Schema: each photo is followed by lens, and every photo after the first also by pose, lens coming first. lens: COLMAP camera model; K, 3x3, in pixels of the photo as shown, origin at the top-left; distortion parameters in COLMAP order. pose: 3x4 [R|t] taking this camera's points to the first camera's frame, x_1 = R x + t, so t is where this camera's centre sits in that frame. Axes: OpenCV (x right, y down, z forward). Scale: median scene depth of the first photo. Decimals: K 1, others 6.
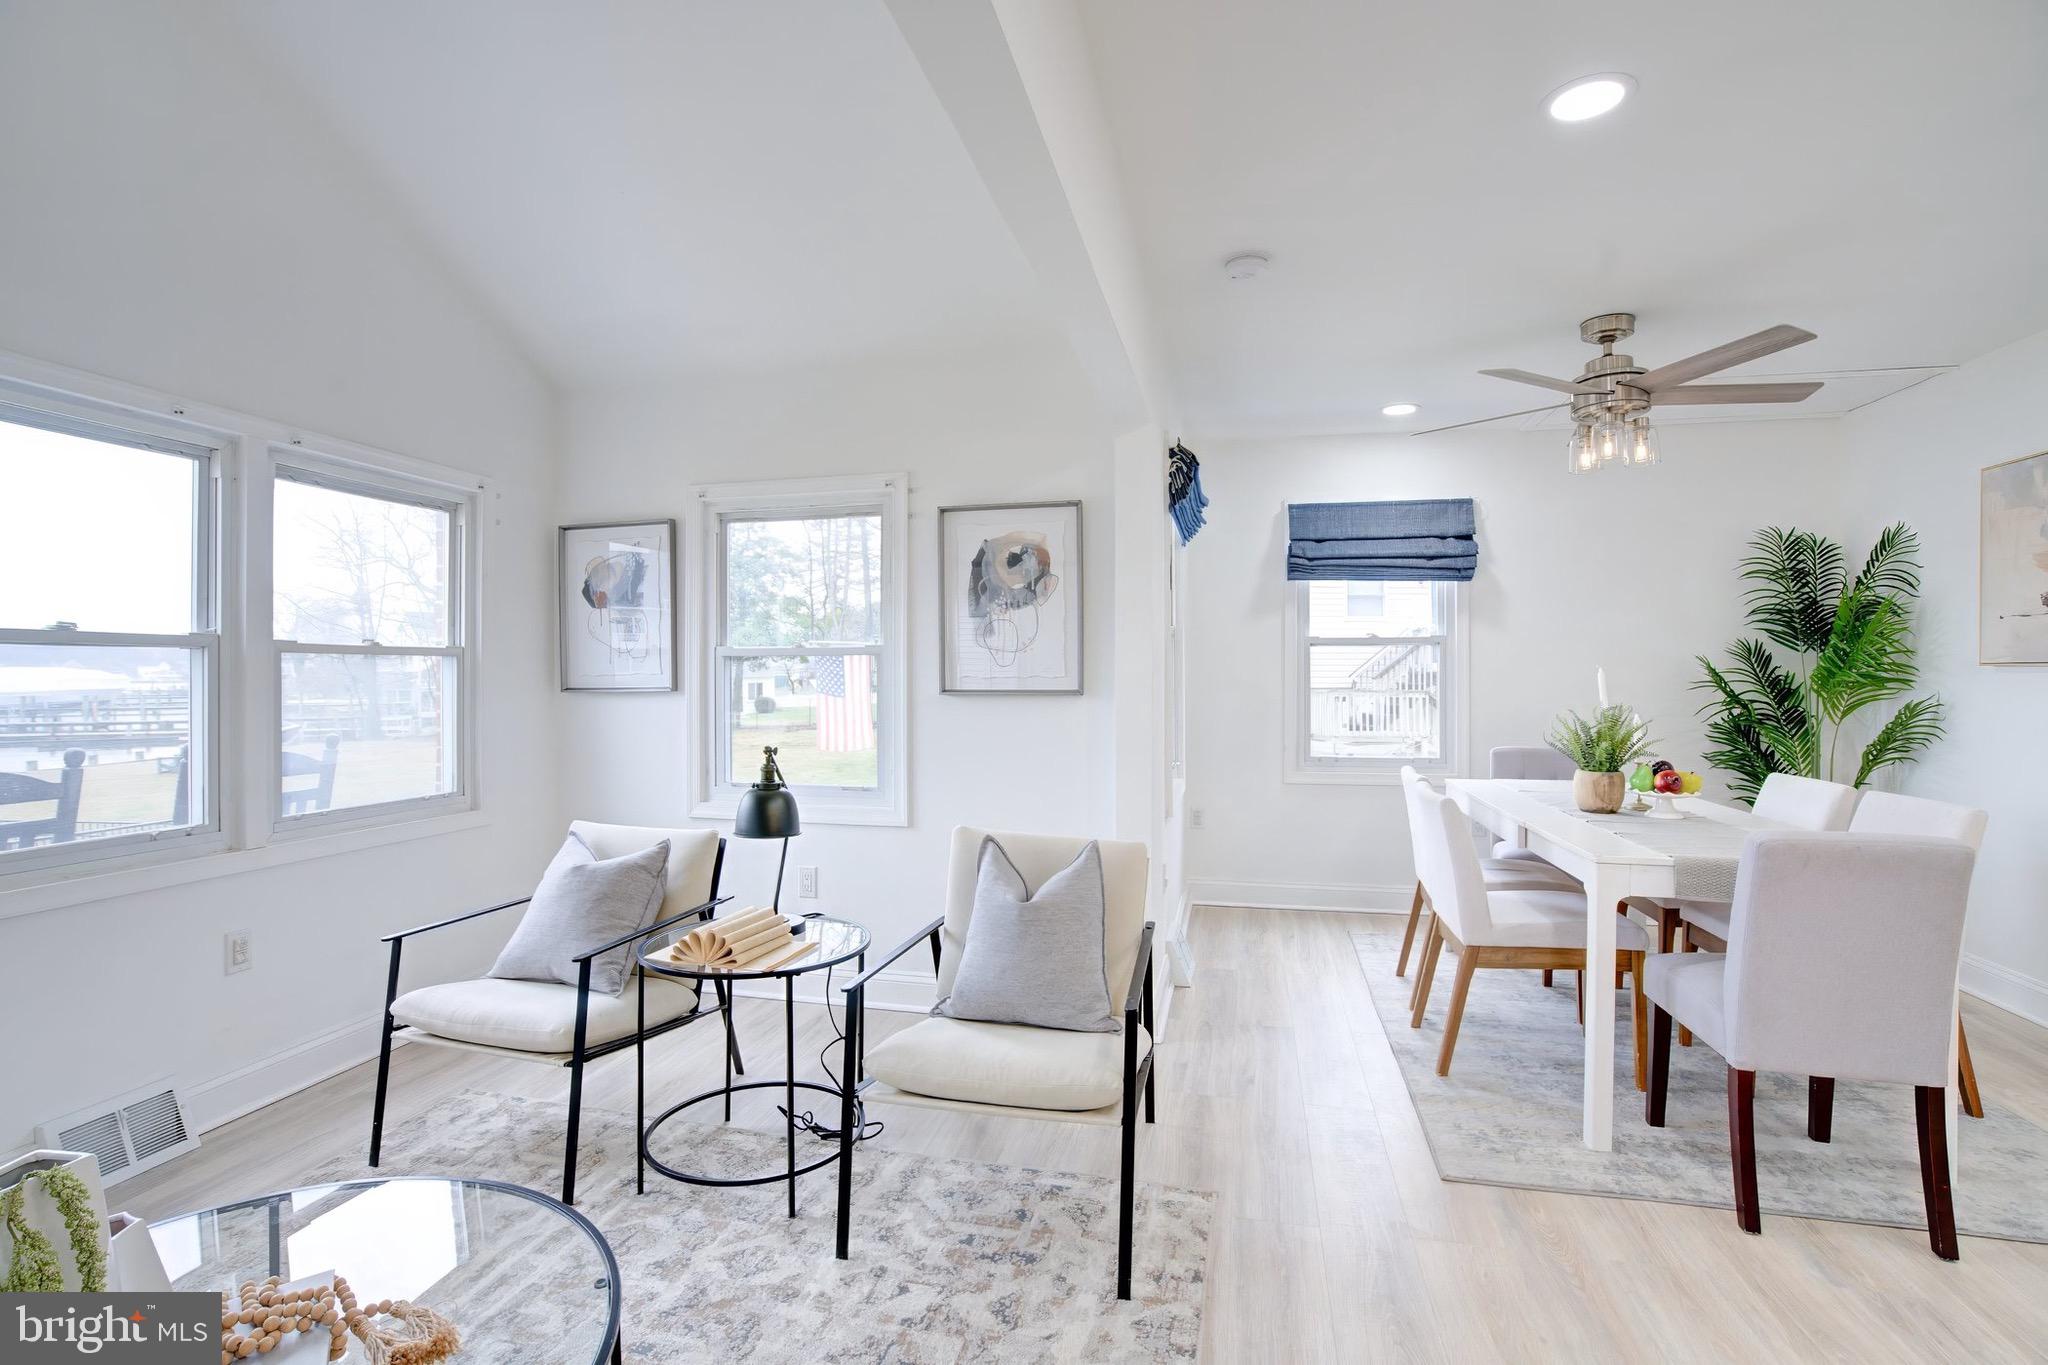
lens RADIAL K [[947.4, 0, 1024.4], [0, 947.4, 665.1], [0, 0, 1]] dist [-0.049631, 0.017021]
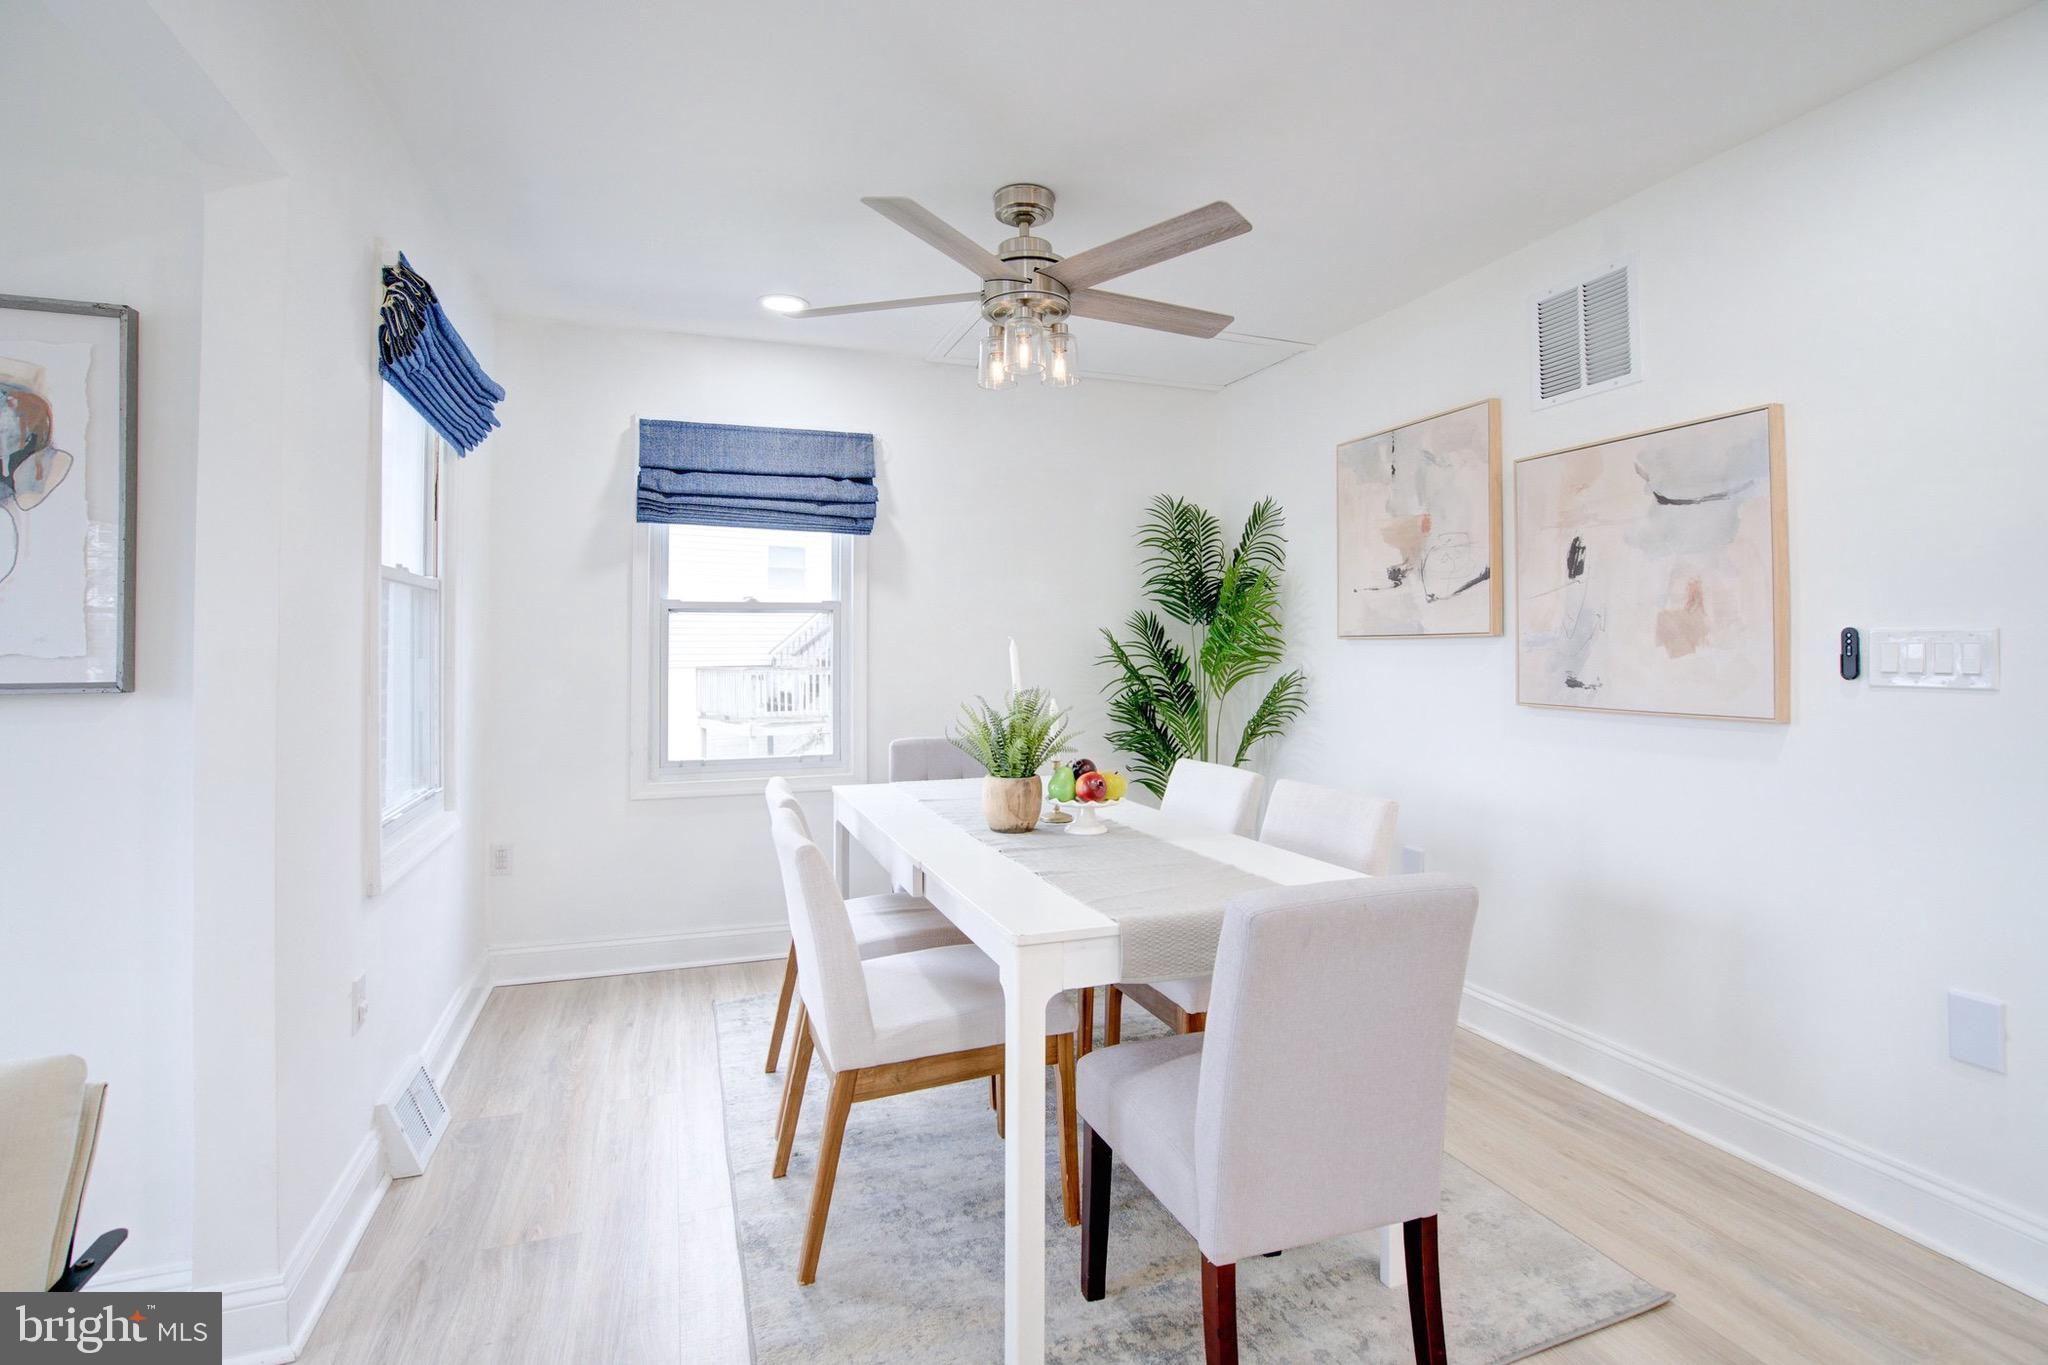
lens RADIAL K [[968.7, 0, 1020.0], [0, 968.7, 610.9], [0, 0, 1]] dist [-0.046658, 0.000060]
pose [[0.839138, 0.016876, 0.543656, 0.189761], [0.000291, 0.999504, -0.031477, 0.004015], [-0.543918, 0.026572, 0.838717, 0.328897]]
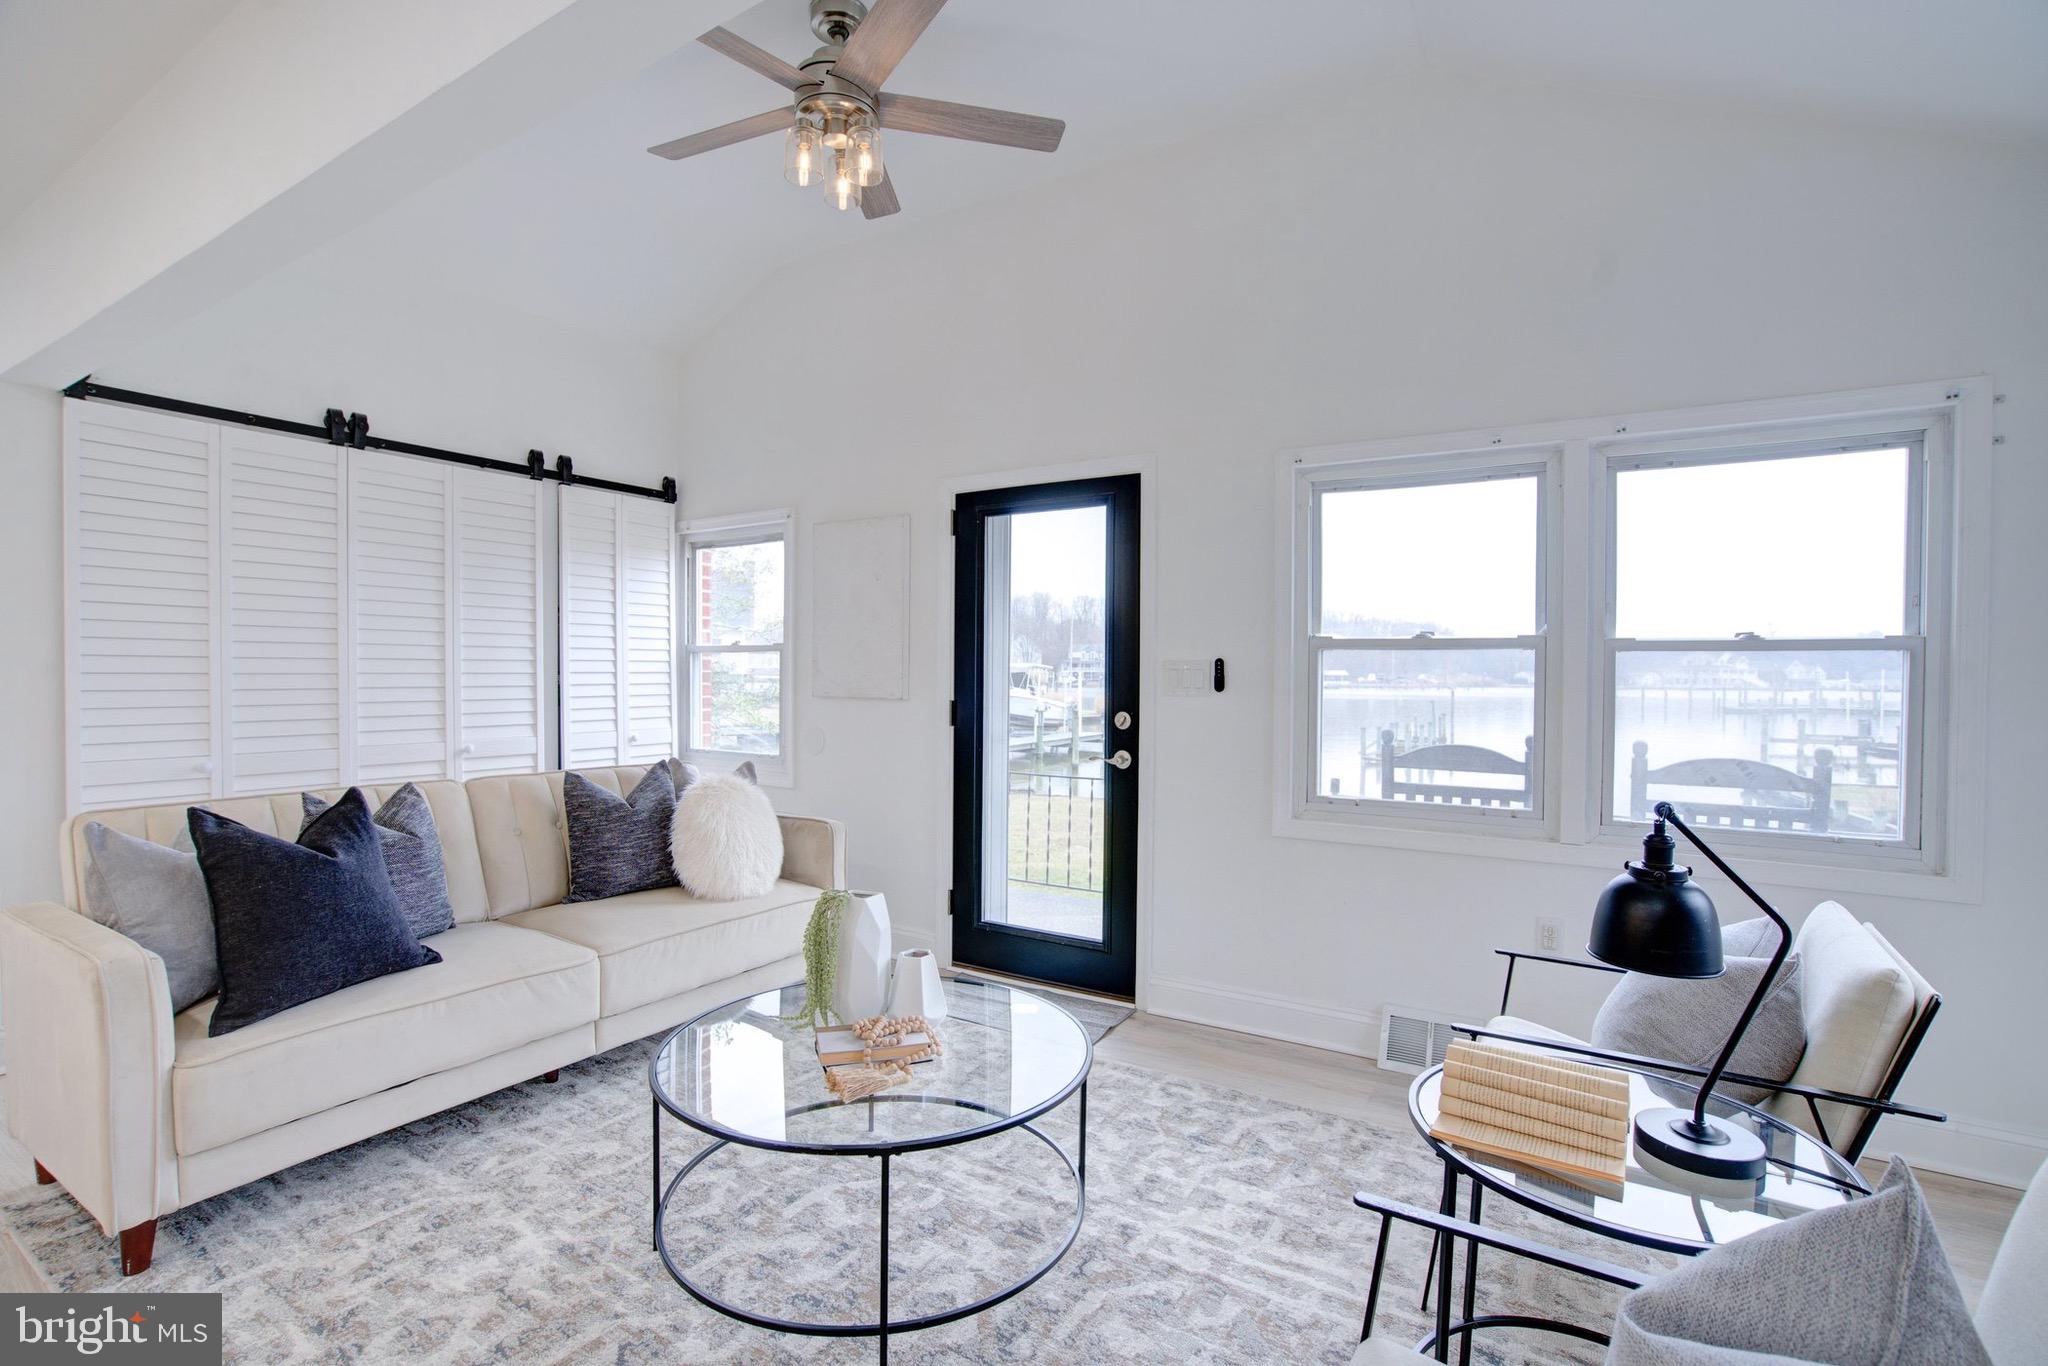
lens RADIAL K [[950.3, 0, 1024.0], [0, 950.3, 683.0], [0, 0, 1]] dist [-0.041296, 0.017111]
pose [[-0.303995, 0.012379, -0.952593, 0.275602], [0.004732, 0.999923, 0.011484, 0.005211], [0.952662, -0.001016, -0.304031, 0.602332]]
